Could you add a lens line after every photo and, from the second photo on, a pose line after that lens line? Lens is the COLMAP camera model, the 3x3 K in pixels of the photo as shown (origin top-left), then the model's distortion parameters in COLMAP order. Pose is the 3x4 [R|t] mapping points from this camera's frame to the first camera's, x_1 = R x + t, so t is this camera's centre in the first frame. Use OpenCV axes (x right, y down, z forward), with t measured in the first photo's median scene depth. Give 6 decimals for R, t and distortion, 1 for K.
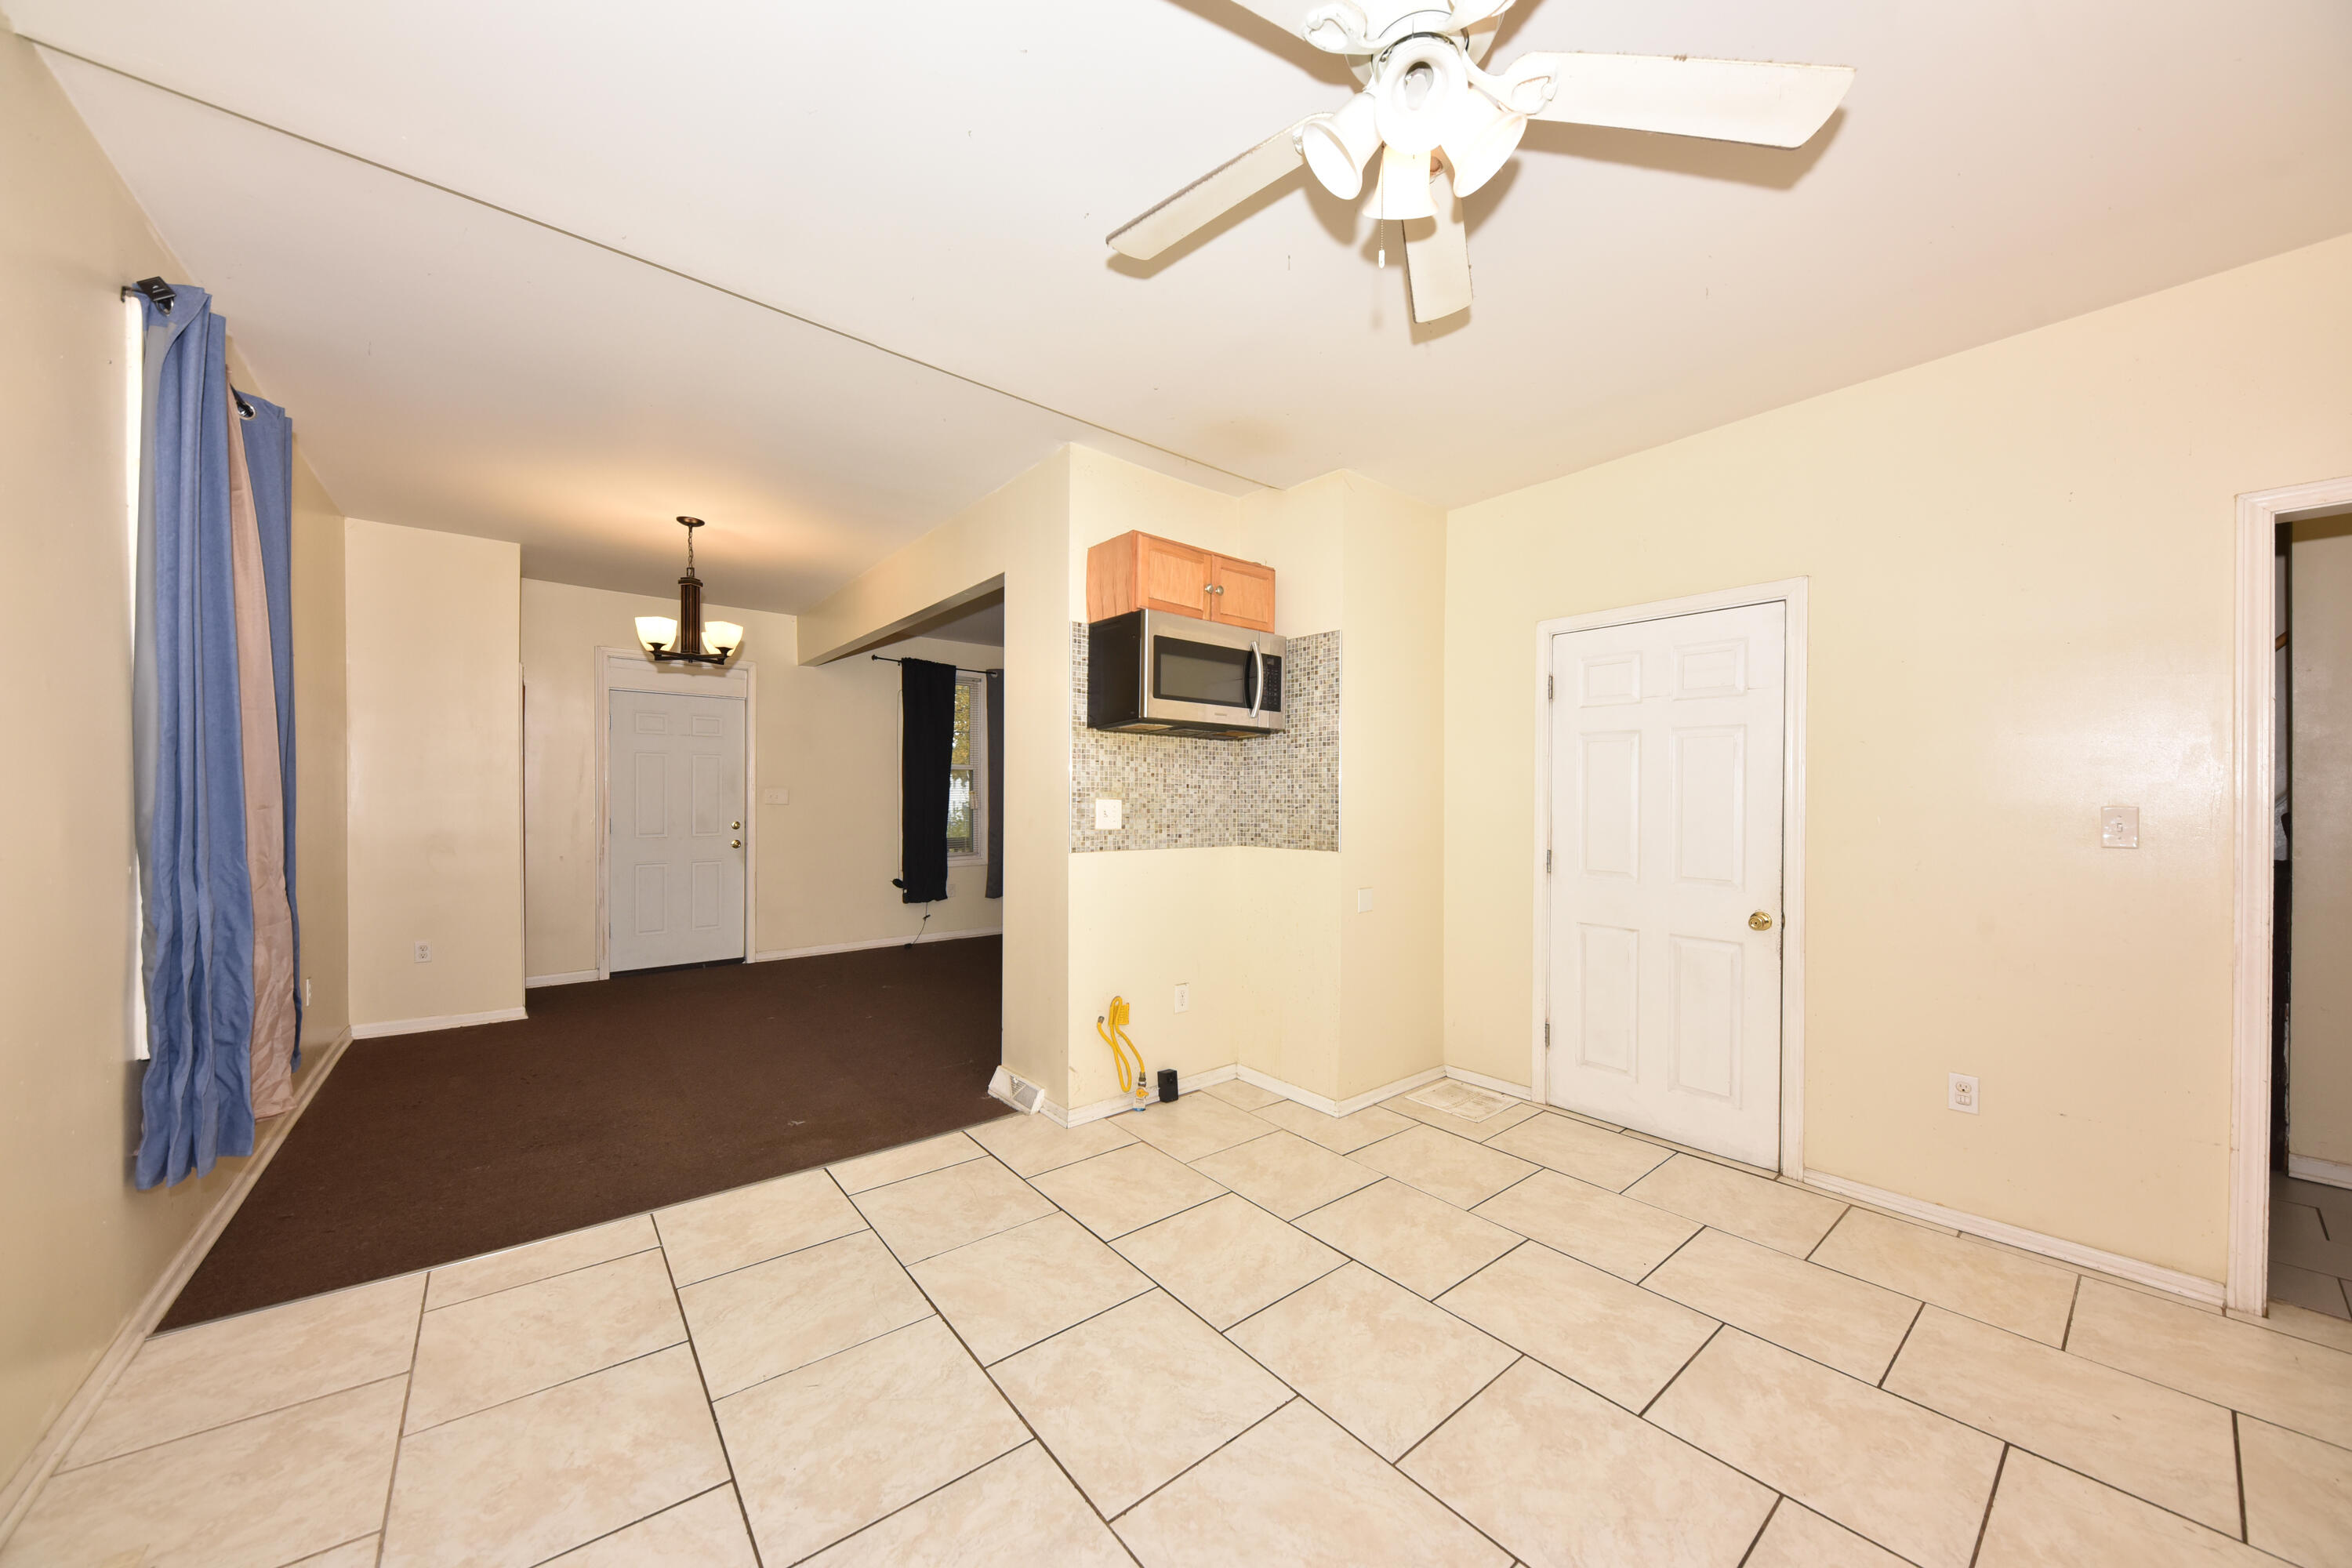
lens RADIAL K [[824.1, 0, 1180.6], [0, 824.1, 784.6], [0, 0, 1]] dist [0.000117, -0.000075]
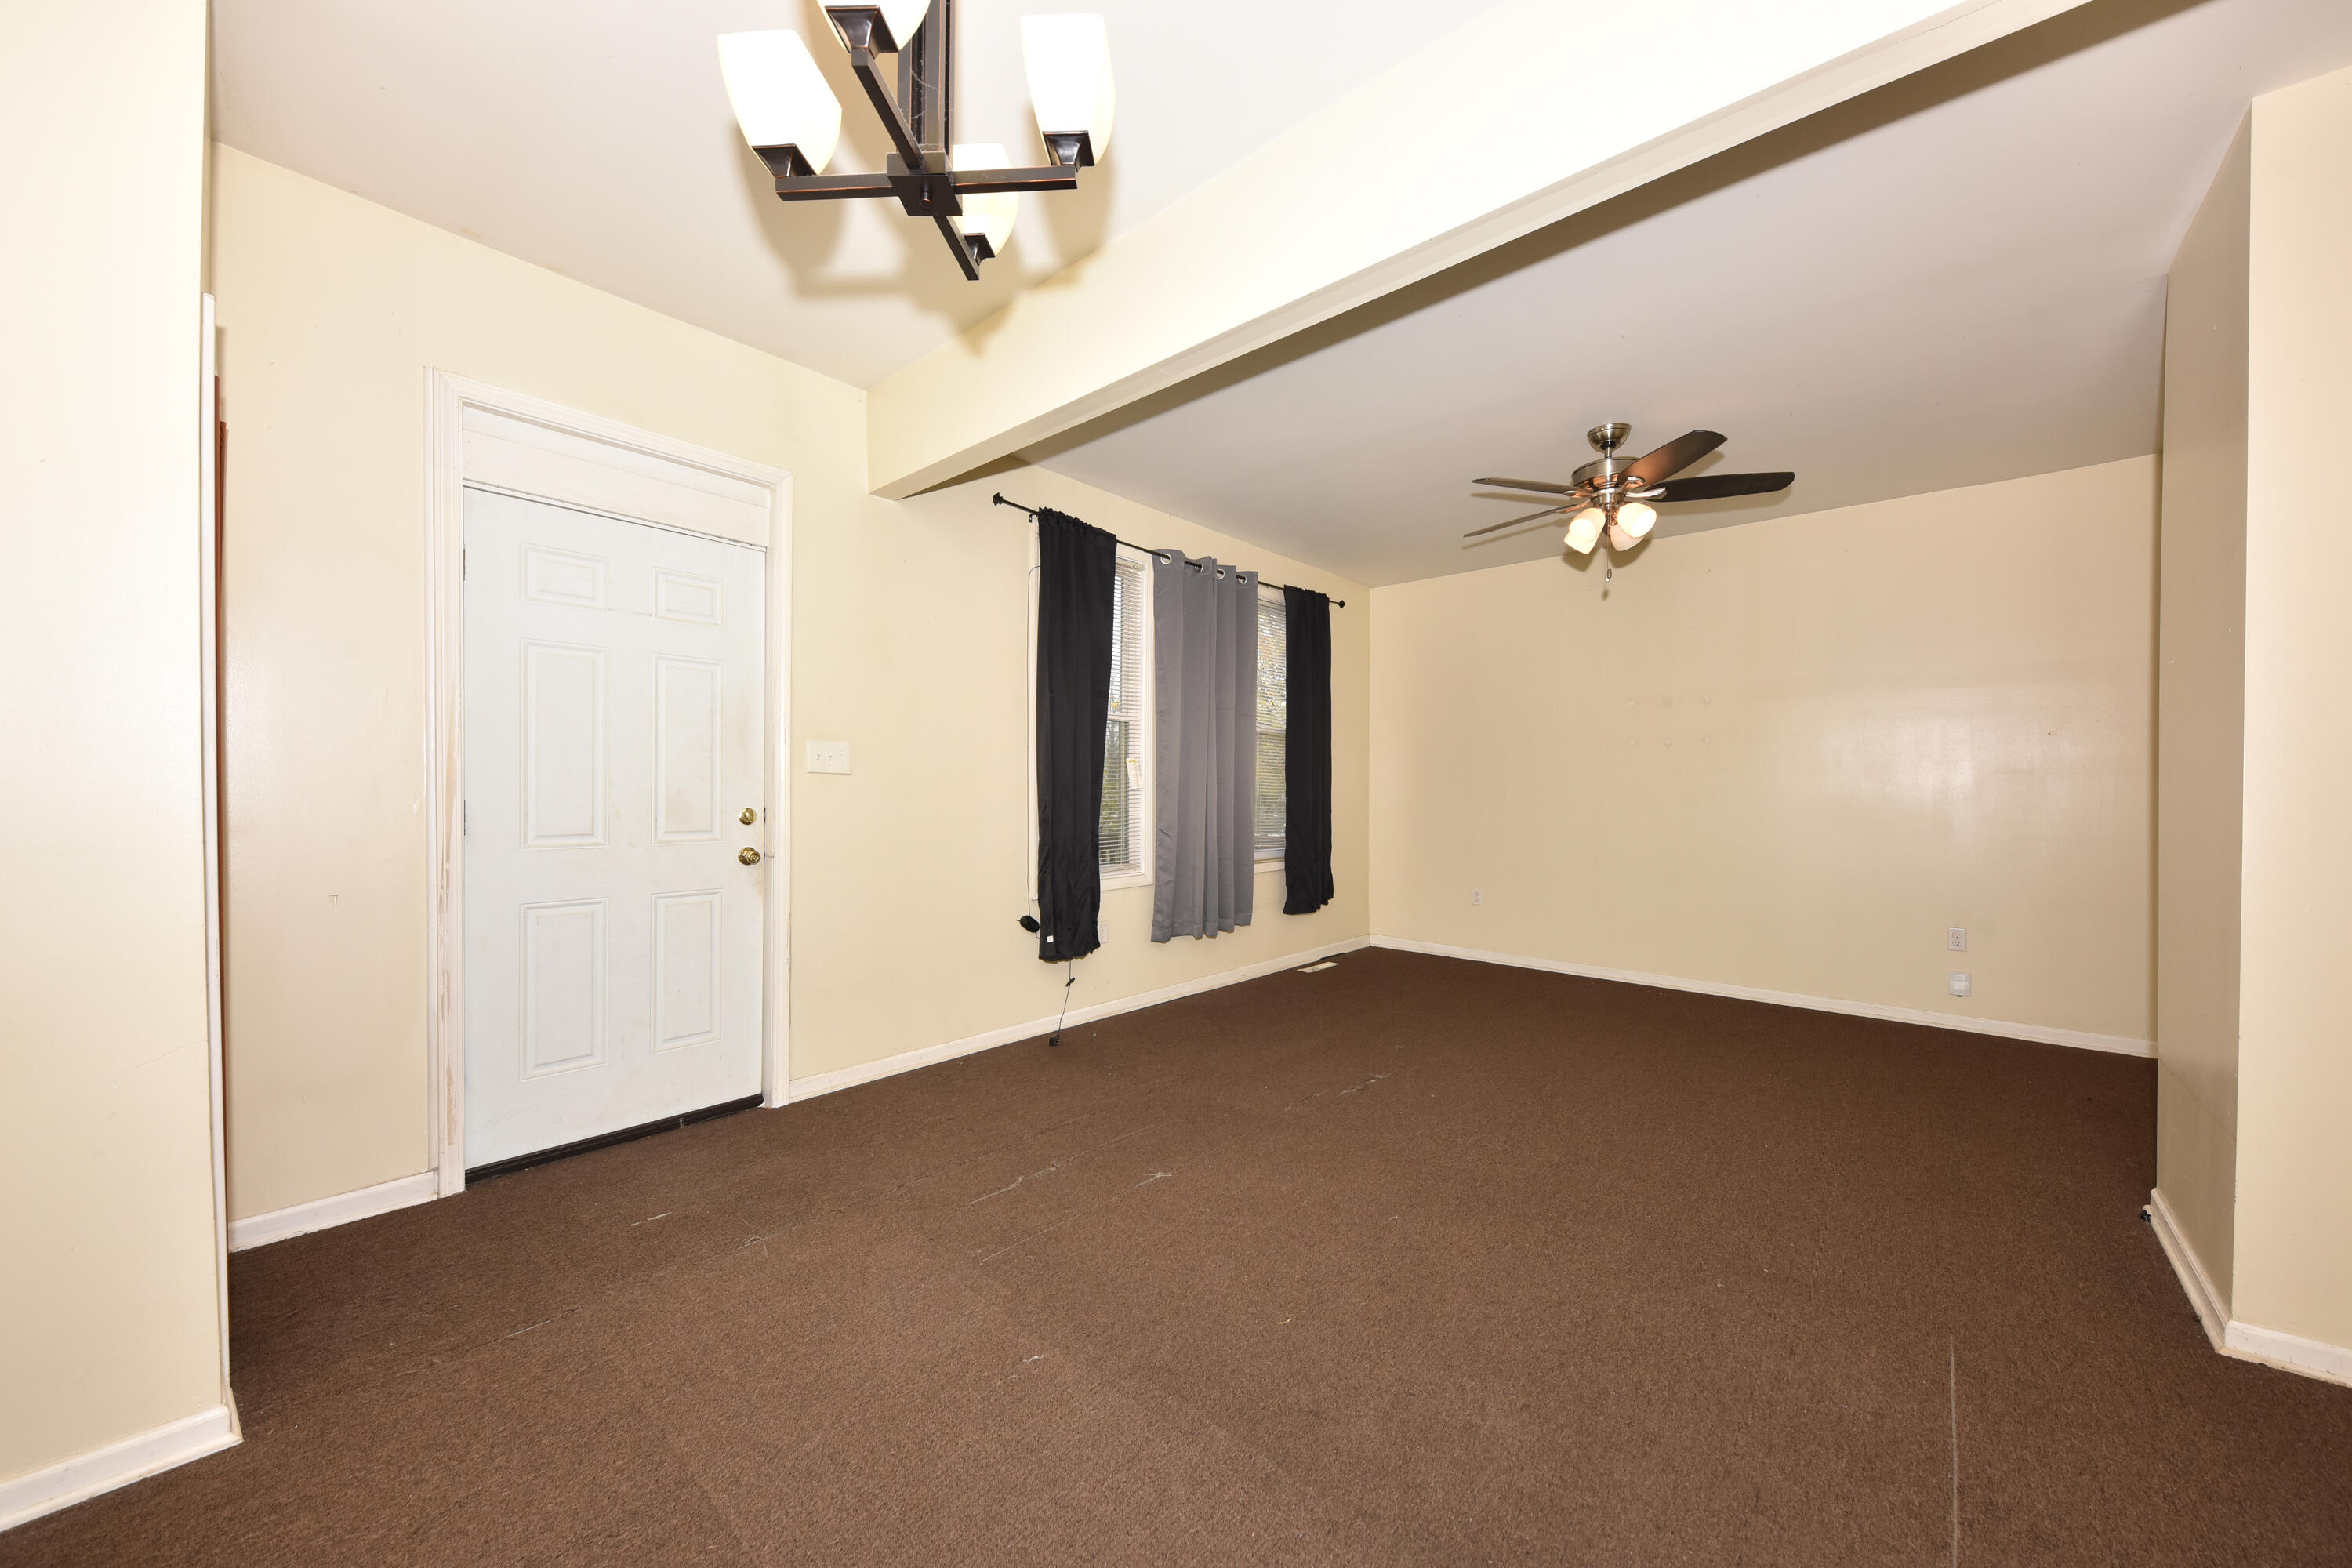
lens RADIAL K [[862.2, 0, 1179.3], [0, 862.2, 790.5], [0, 0, 1]] dist [-0.001918, -0.000157]
pose [[0.986229, 0.003560, 0.165347, -0.346720], [-0.006039, 0.999877, 0.014496, 0.023454], [-0.165275, -0.015295, 0.986129, 0.436266]]
